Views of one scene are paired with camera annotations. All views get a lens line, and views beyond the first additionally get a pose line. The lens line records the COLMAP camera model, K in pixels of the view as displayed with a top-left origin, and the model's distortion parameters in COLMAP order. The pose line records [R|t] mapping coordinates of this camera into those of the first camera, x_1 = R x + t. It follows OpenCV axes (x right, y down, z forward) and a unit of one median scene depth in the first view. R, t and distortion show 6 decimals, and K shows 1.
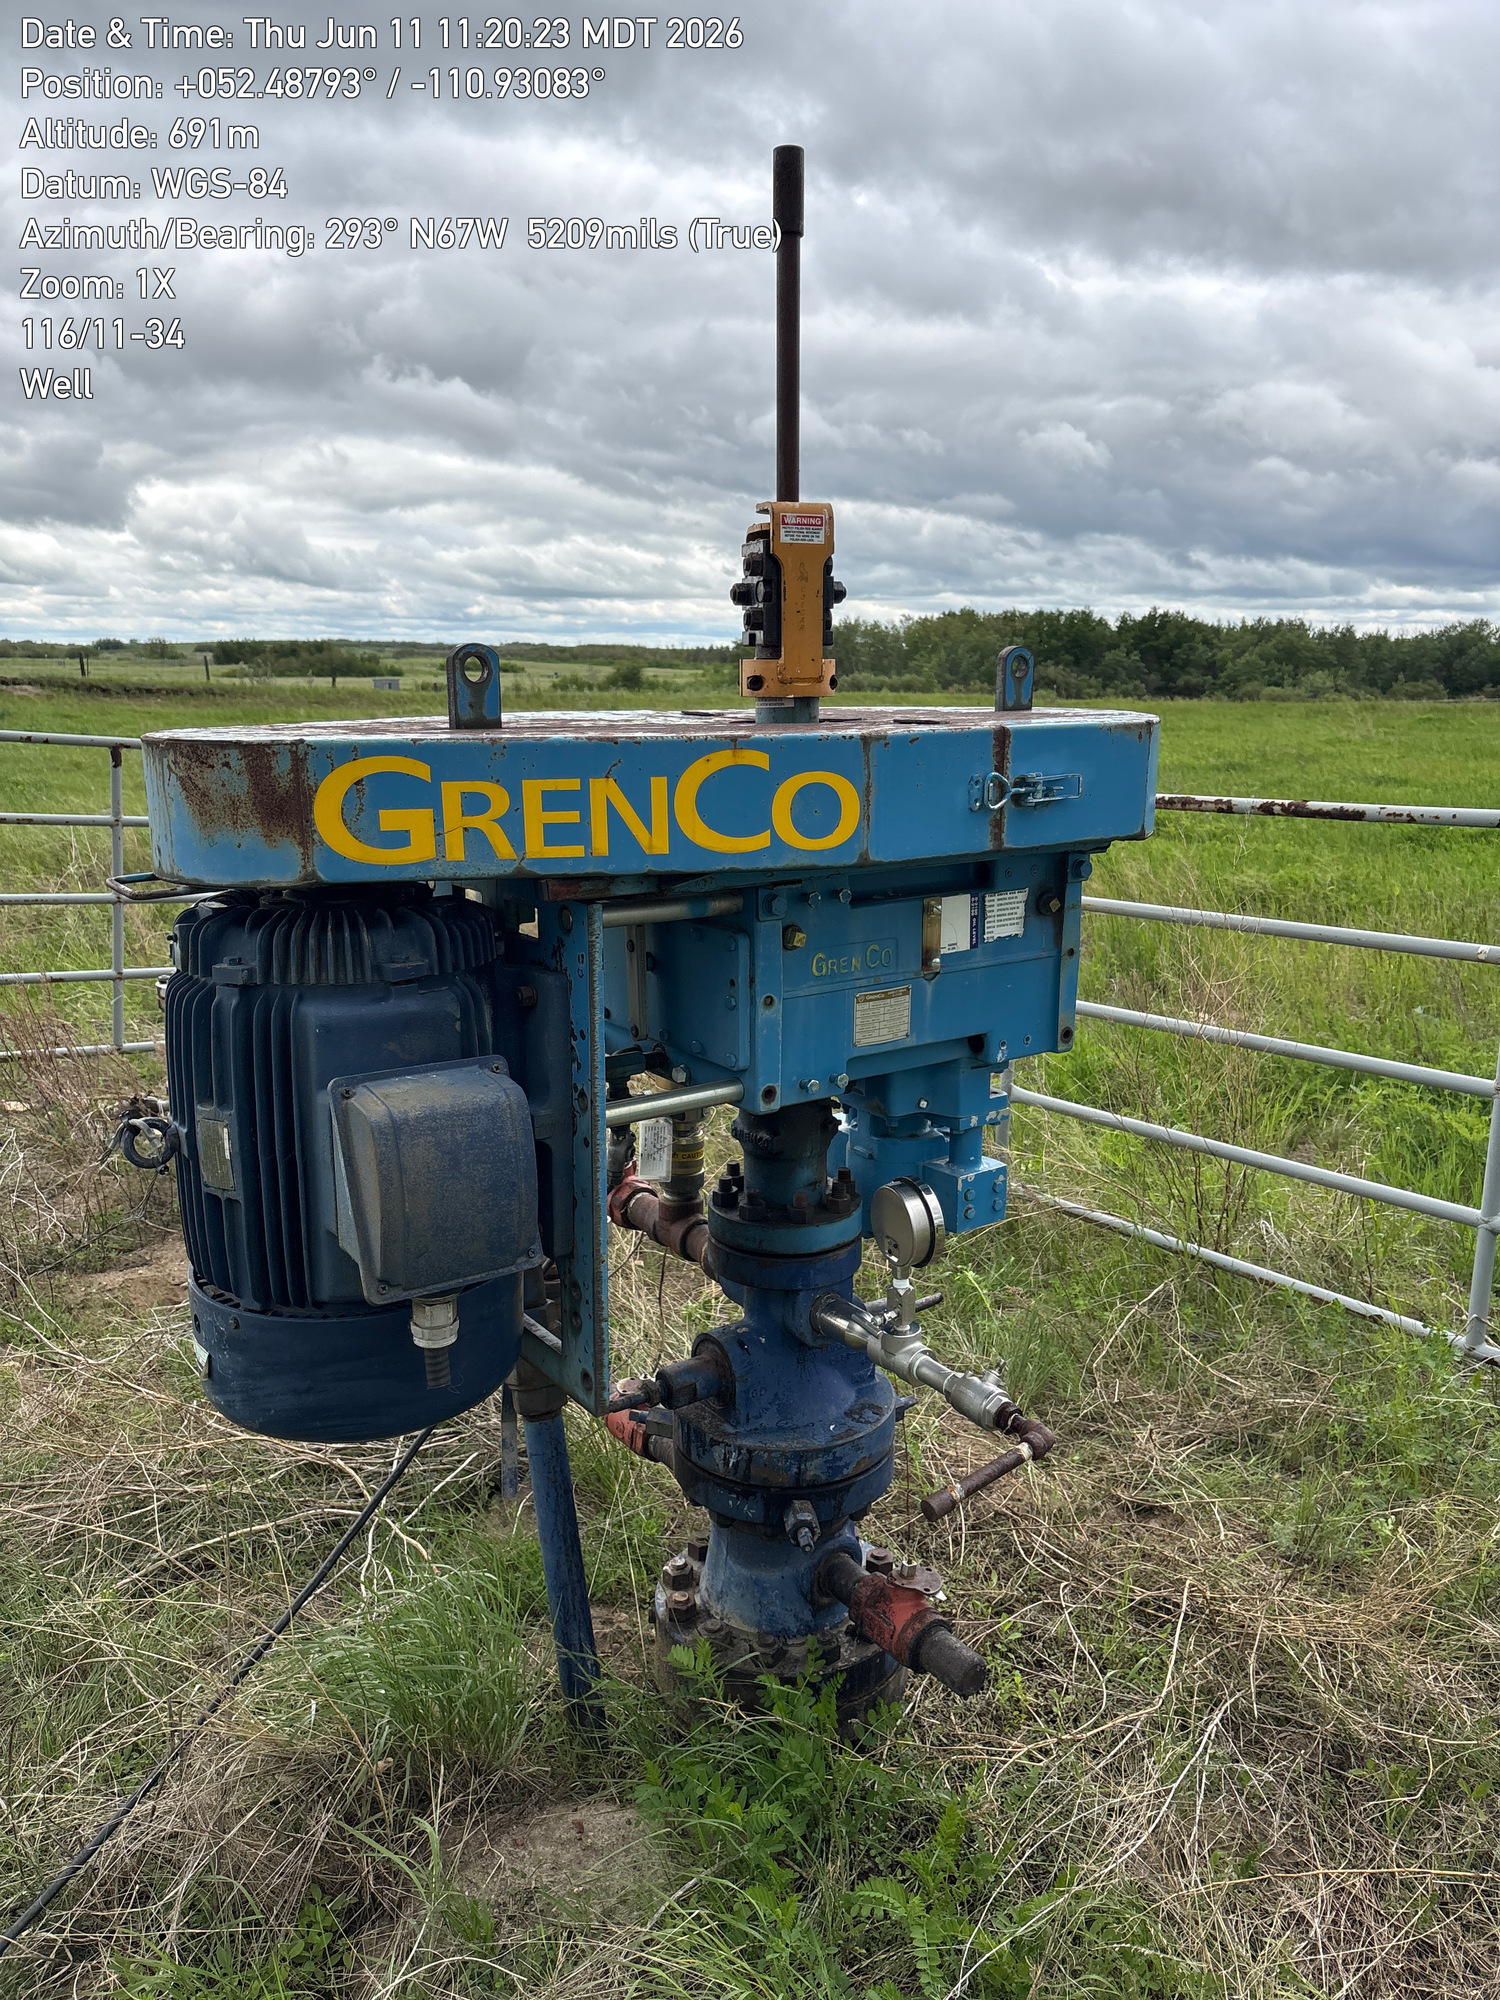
lens RADIAL K [[1568.6, 0, 754.8], [0, 1568.6, 1001.3], [0, 0, 1]] dist [0.034822, -0.008596]
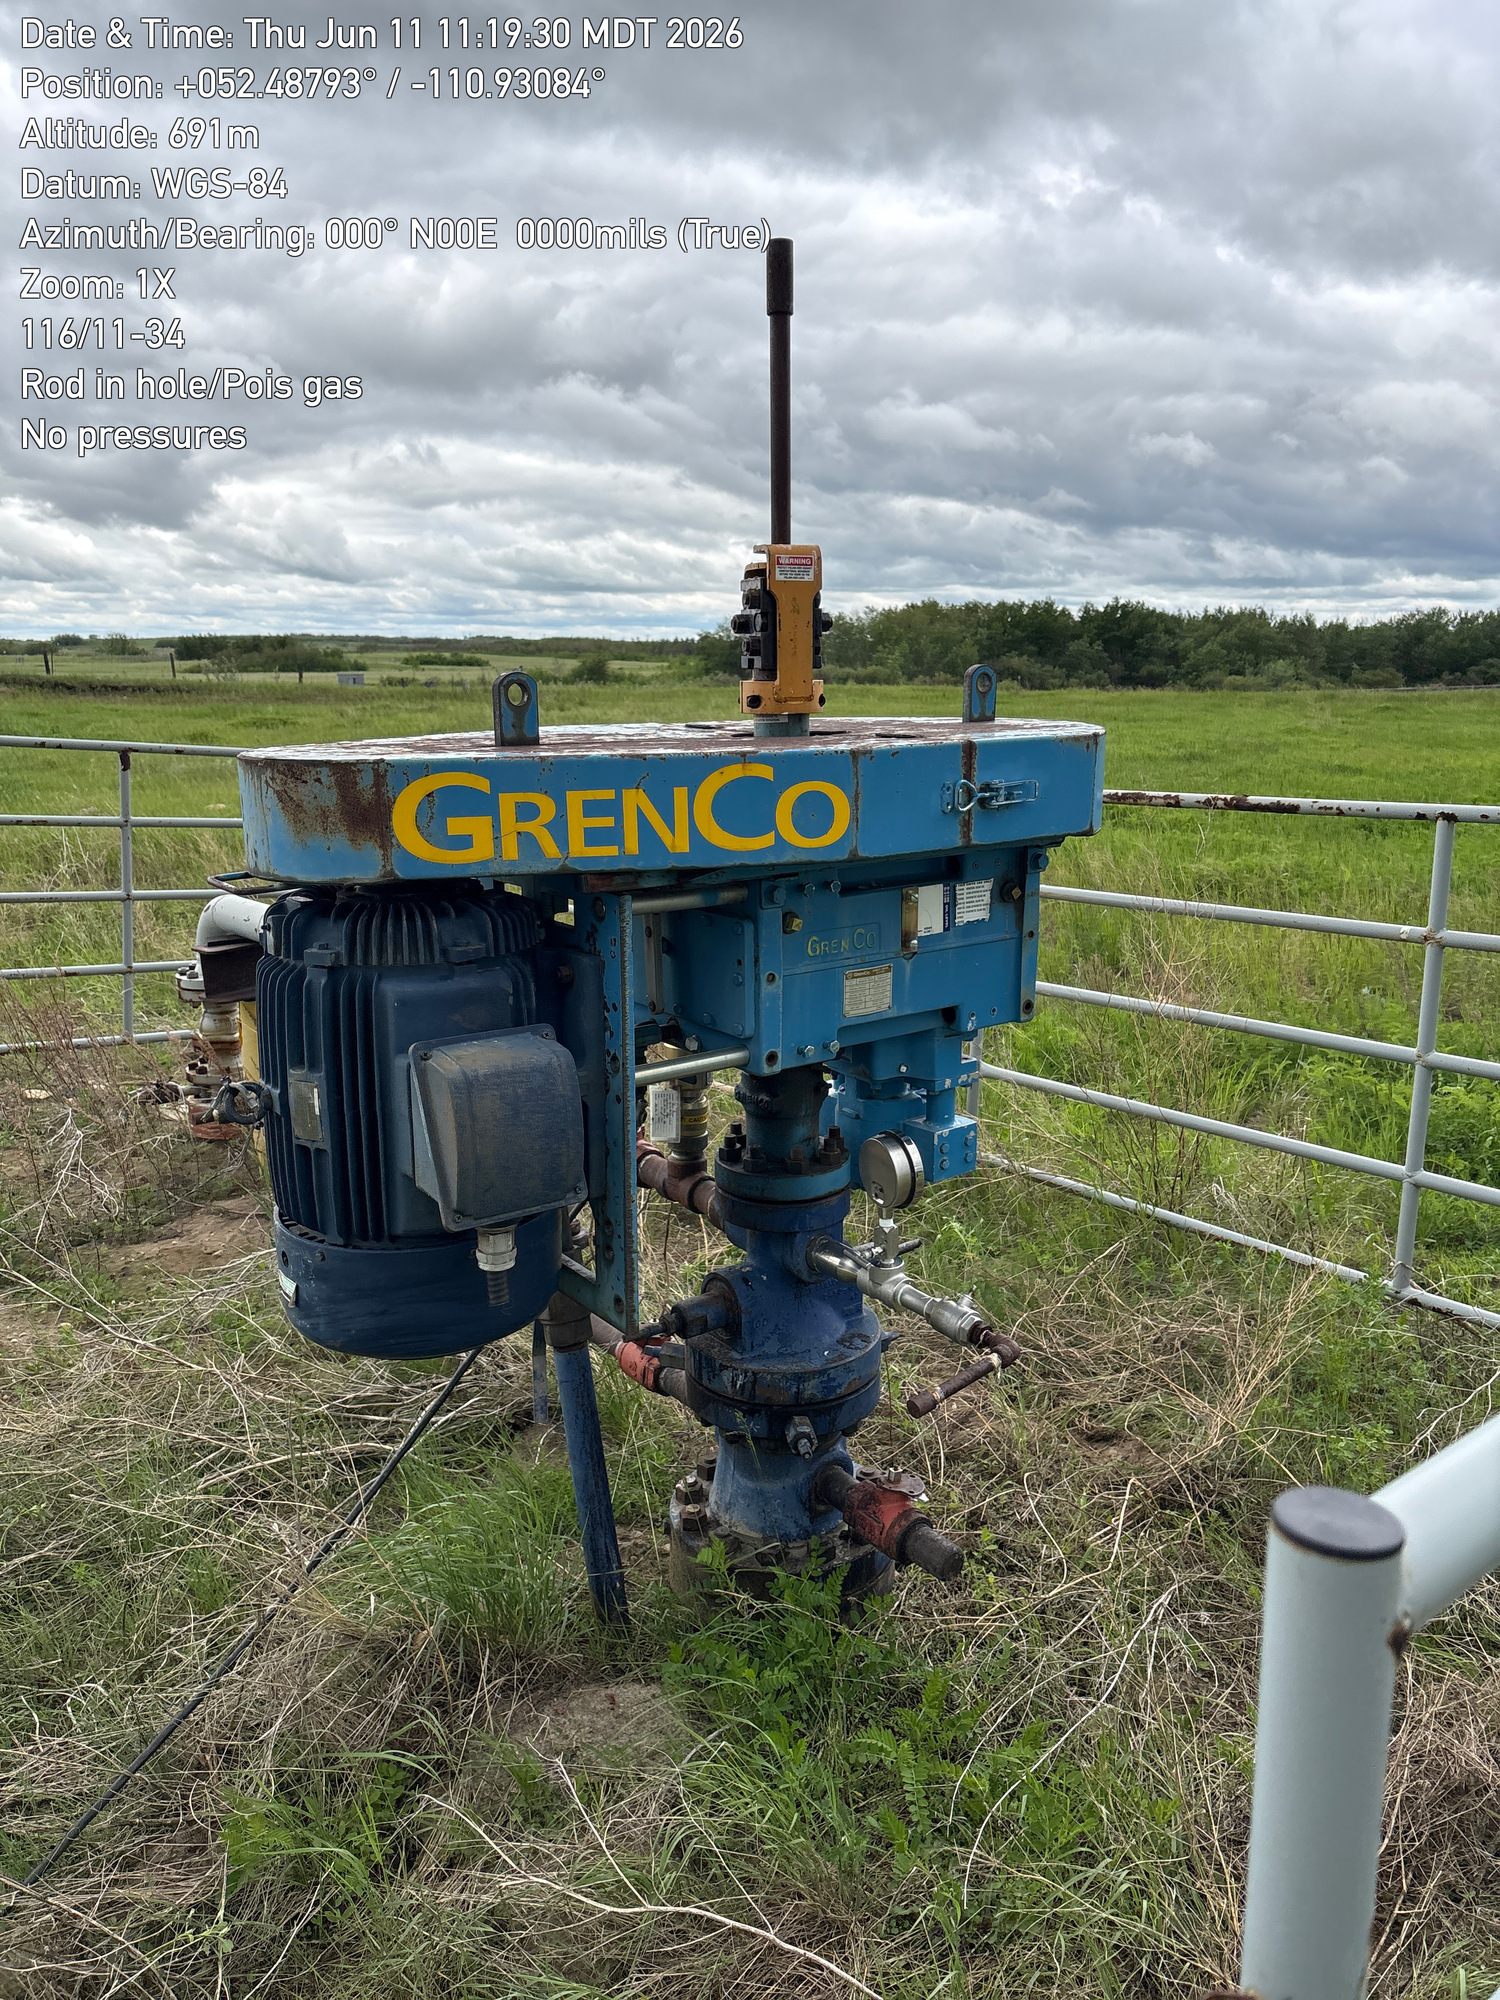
lens RADIAL K [[1578.5, 0, 750.5], [0, 1578.5, 996.7], [0, 0, 1]] dist [0.093129, -0.201978]
pose [[0.999769, -0.010485, 0.018746, -0.024016], [0.010457, 0.999944, 0.001570, 0.010054], [-0.018762, -0.001373, 0.999823, -0.143630]]
